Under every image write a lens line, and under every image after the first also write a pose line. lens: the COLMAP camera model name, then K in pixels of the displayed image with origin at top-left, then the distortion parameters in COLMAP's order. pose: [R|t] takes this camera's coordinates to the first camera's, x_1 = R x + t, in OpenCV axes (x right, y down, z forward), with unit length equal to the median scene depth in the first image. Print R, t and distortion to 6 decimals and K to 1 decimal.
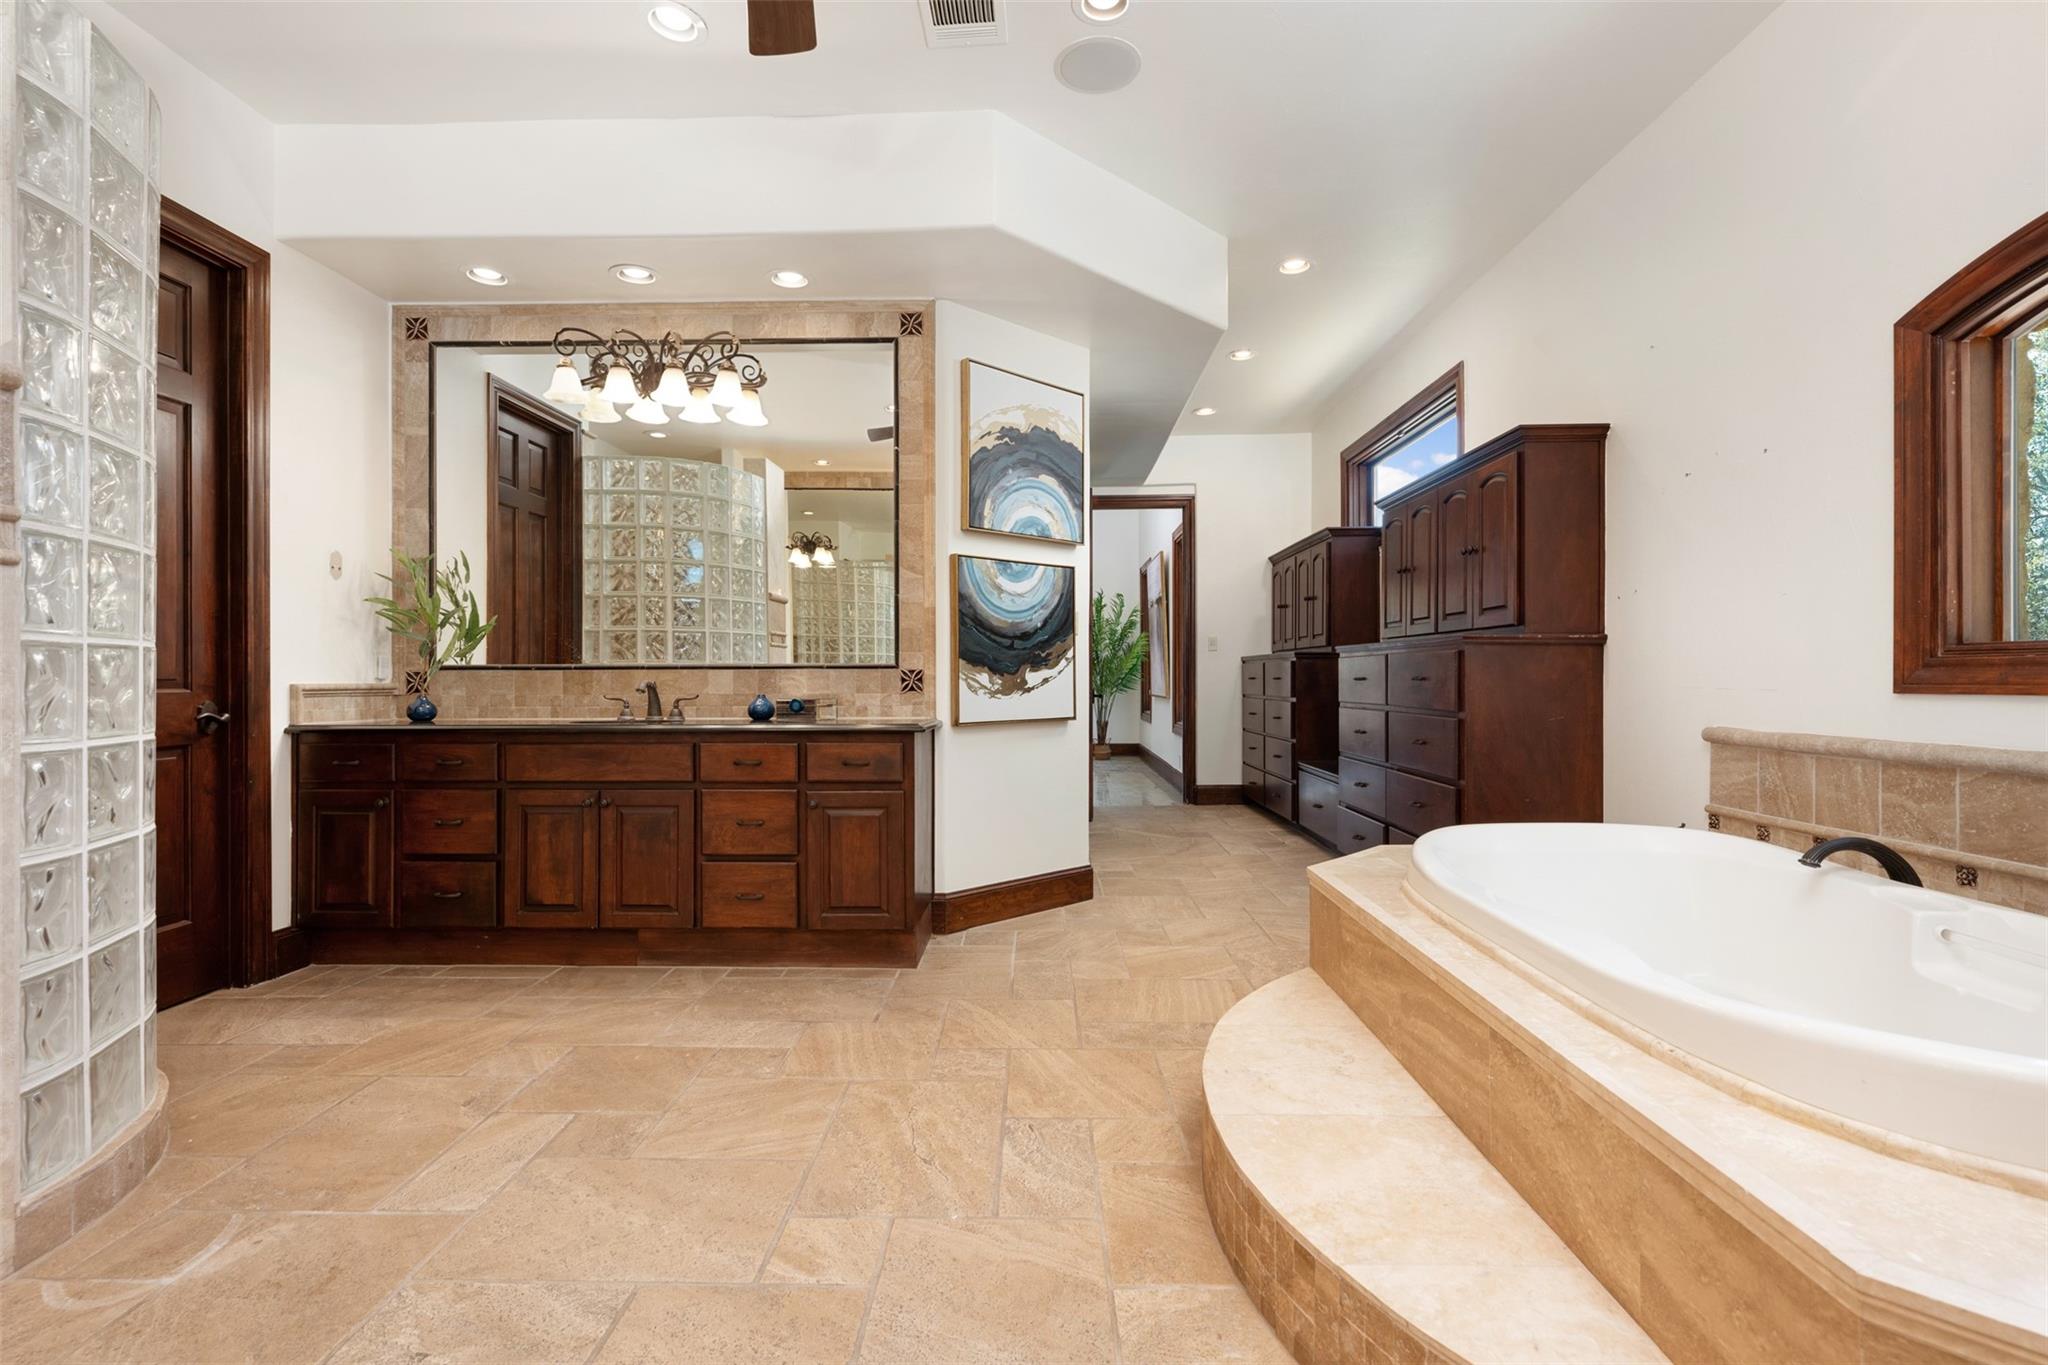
lens RADIAL K [[936.4, 0, 1024.0], [0, 936.4, 682.5], [0, 0, 1]] dist [0.000218, -0.000138]
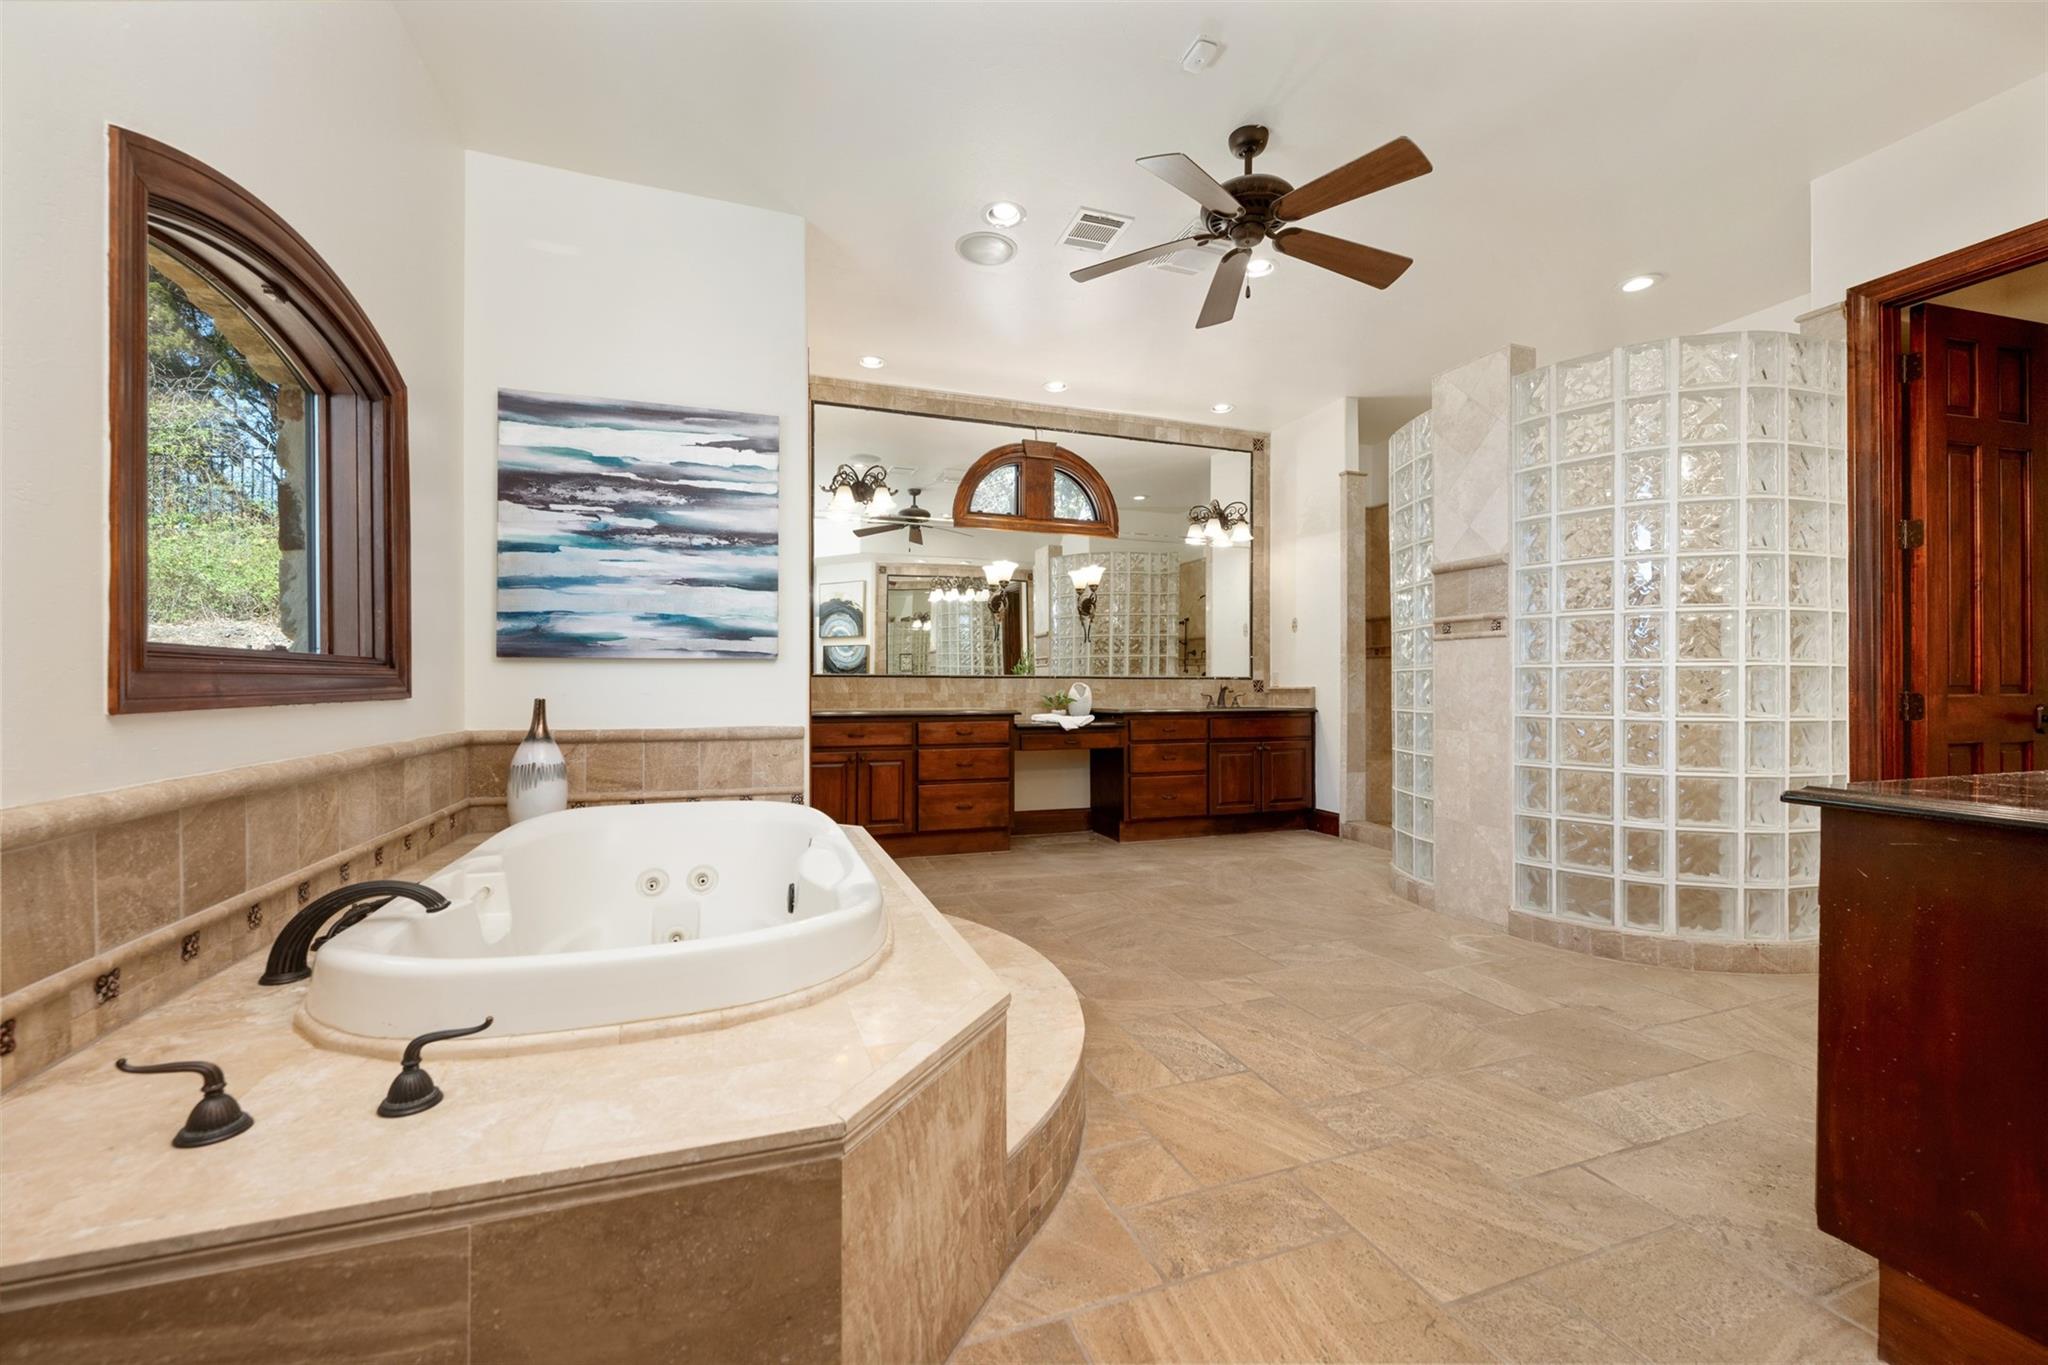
lens RADIAL K [[836.0, 0, 1024.0], [0, 836.0, 682.5], [0, 0, 1]] dist [-0.001909, -0.000288]
pose [[-0.935947, 0.001611, -0.352136, 0.601154], [-0.000146, 0.999988, 0.004963, -0.013806], [0.352140, 0.004697, -0.935936, 1.873059]]
